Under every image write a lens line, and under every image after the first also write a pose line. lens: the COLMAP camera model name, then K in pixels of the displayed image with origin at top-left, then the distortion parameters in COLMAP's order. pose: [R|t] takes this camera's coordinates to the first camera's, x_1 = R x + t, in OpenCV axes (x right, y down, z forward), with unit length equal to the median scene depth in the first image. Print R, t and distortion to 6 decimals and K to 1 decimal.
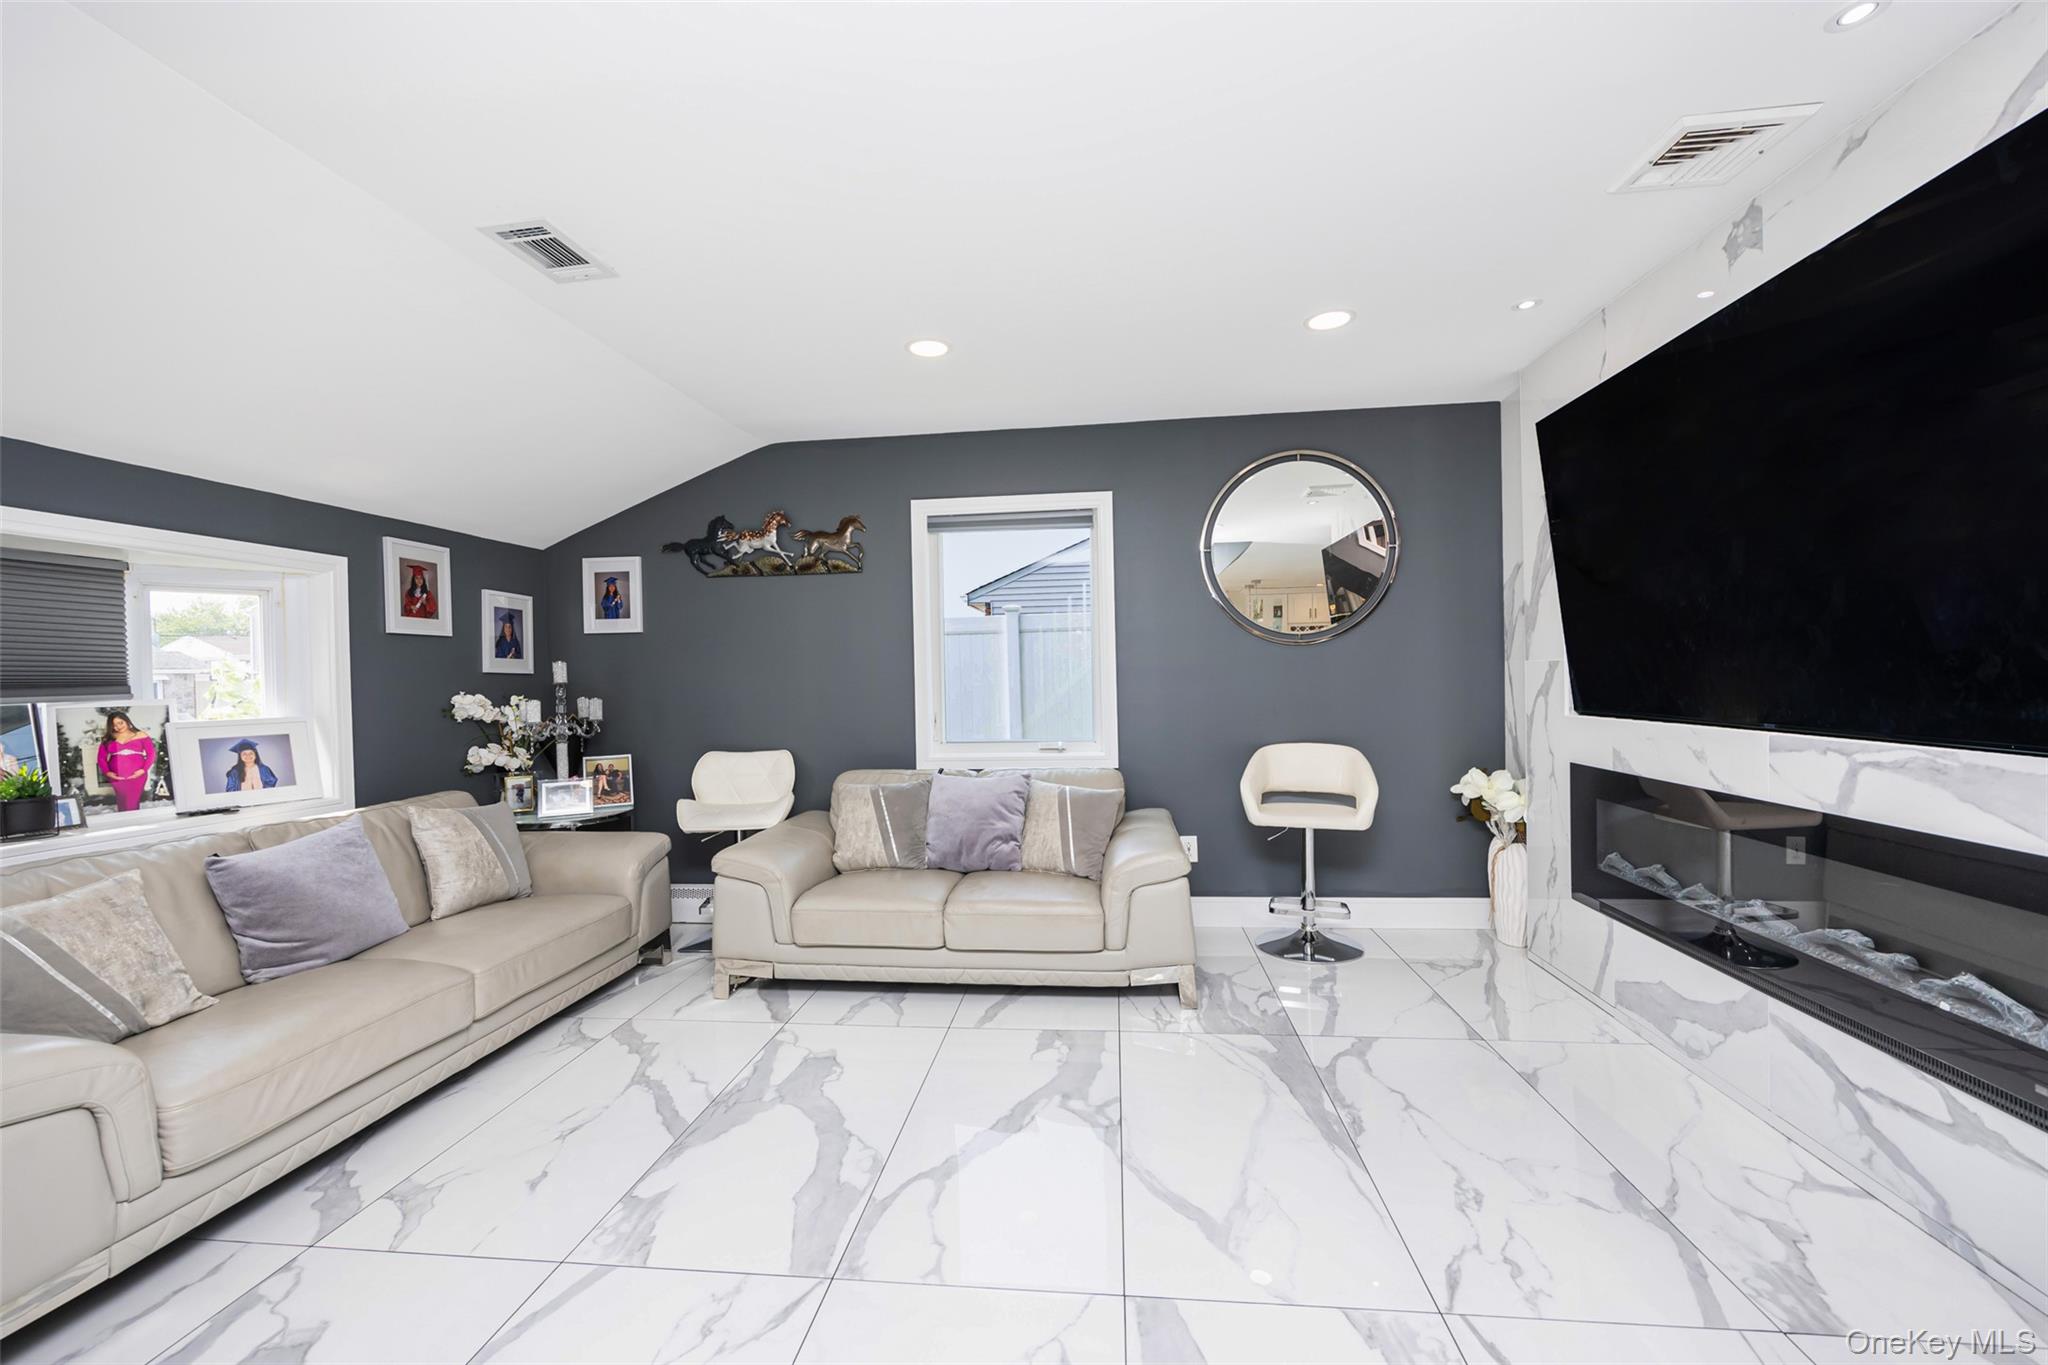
lens RADIAL K [[821.9, 0, 1028.4], [0, 821.9, 685.3], [0, 0, 1]] dist [-0.001345, 0.000015]
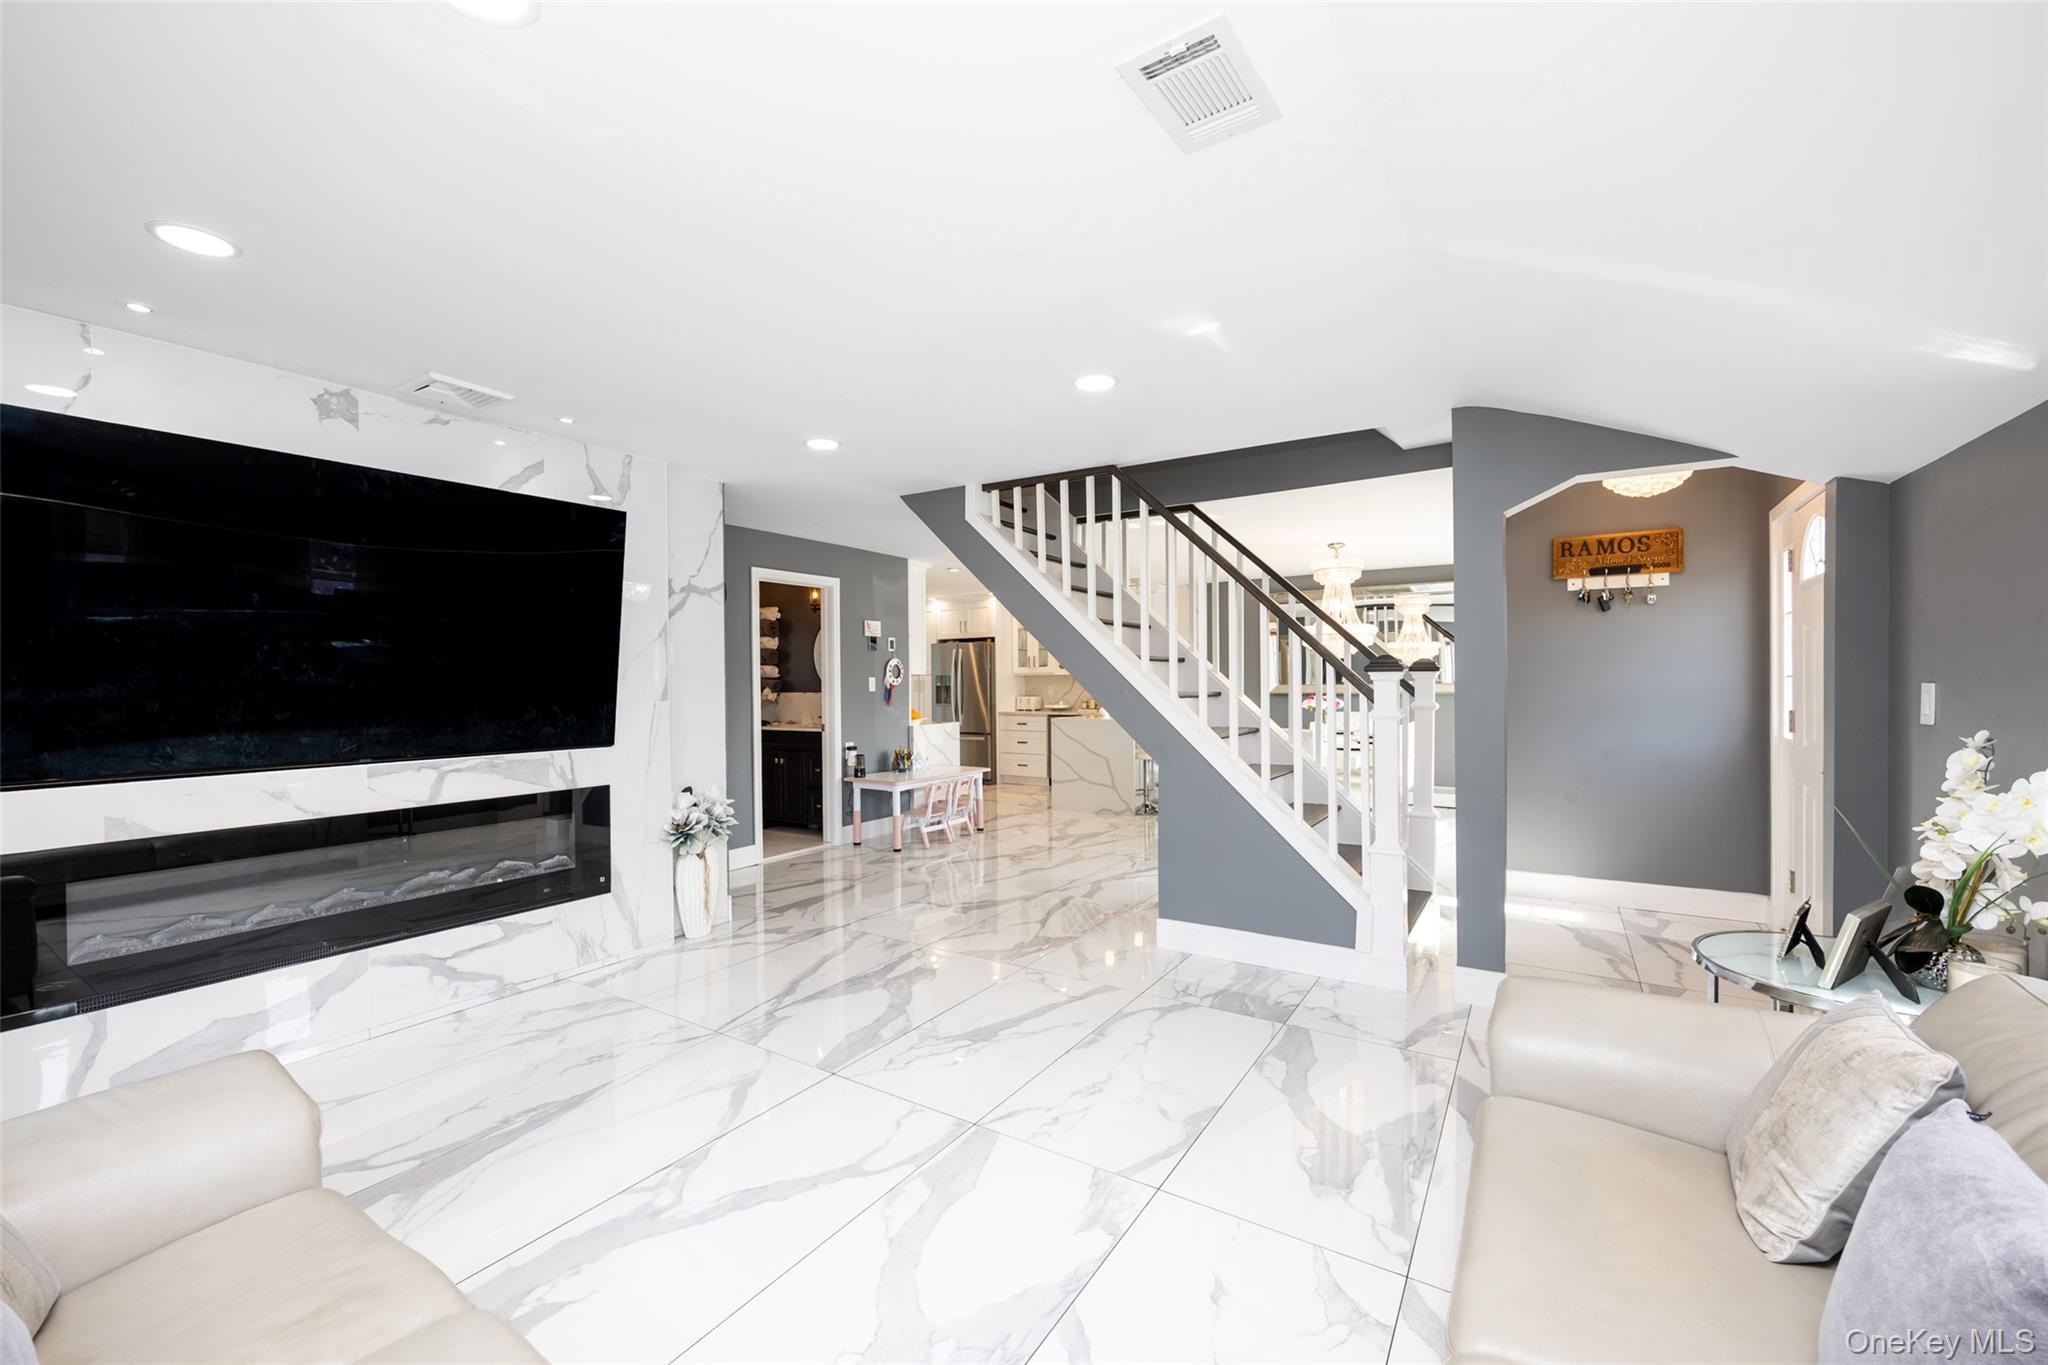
lens RADIAL K [[821.9, 0, 1022.4], [0, 821.9, 691.2], [0, 0, 1]] dist [-0.001345, 0.000015]
pose [[-0.891599, 0.022756, 0.452254, -0.573483], [0.032773, 0.999360, 0.014326, -0.039871], [-0.451638, 0.027595, -0.891774, 1.295103]]
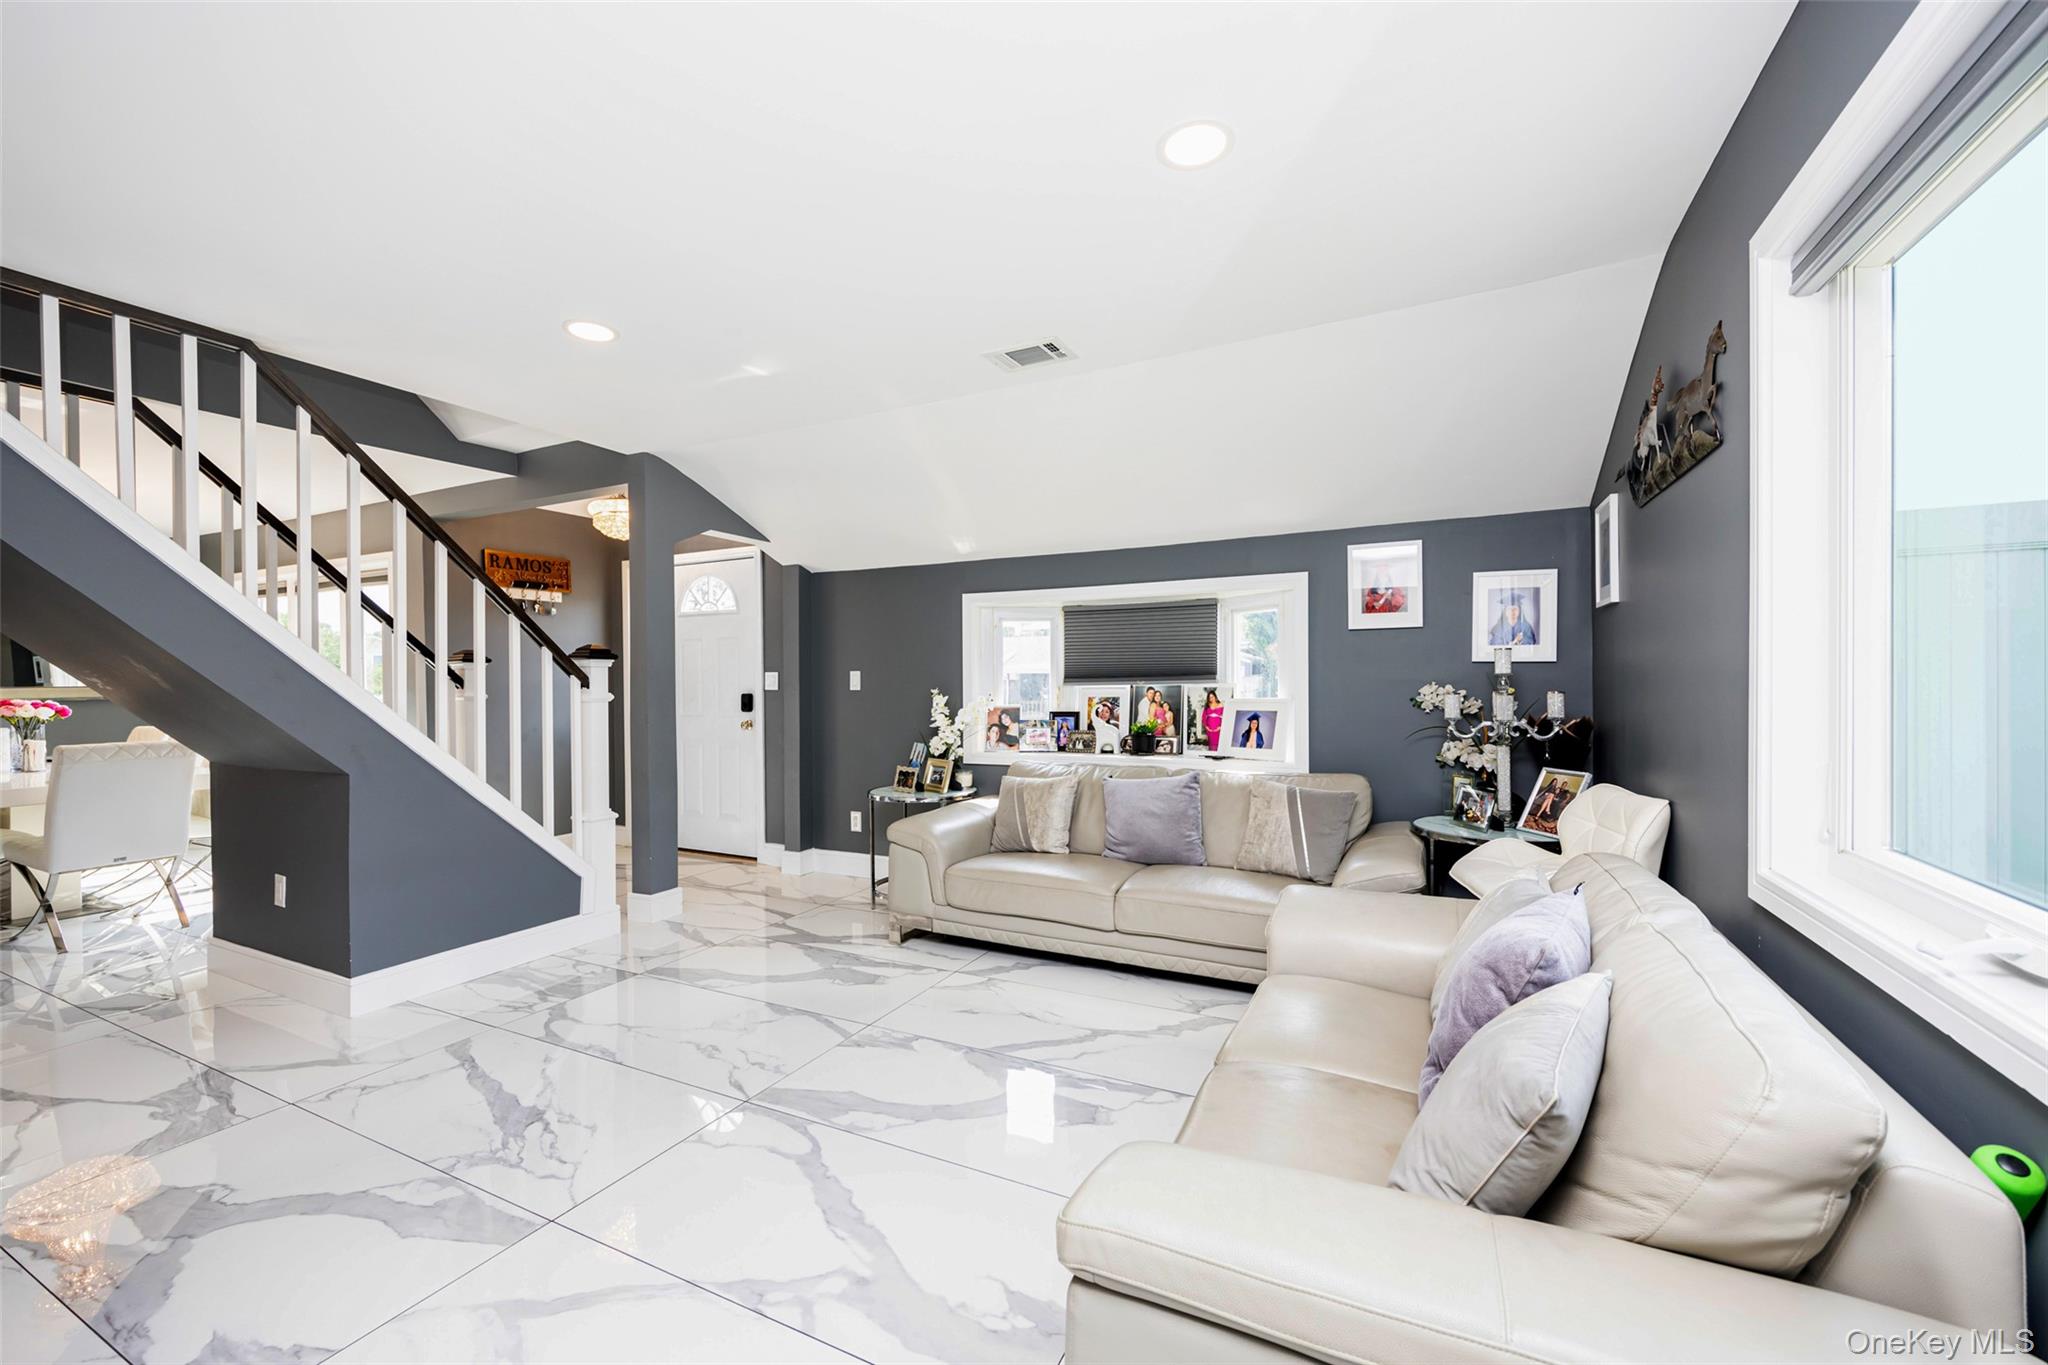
lens RADIAL K [[821.9, 0, 1022.7], [0, 821.9, 689.5], [0, 0, 1]] dist [-0.001345, 0.000015]
pose [[-0.354441, 0.034728, -0.934433, 0.523891], [0.006654, 0.999378, 0.034617, -0.026723], [0.935055, 0.006052, -0.354452, 1.128479]]
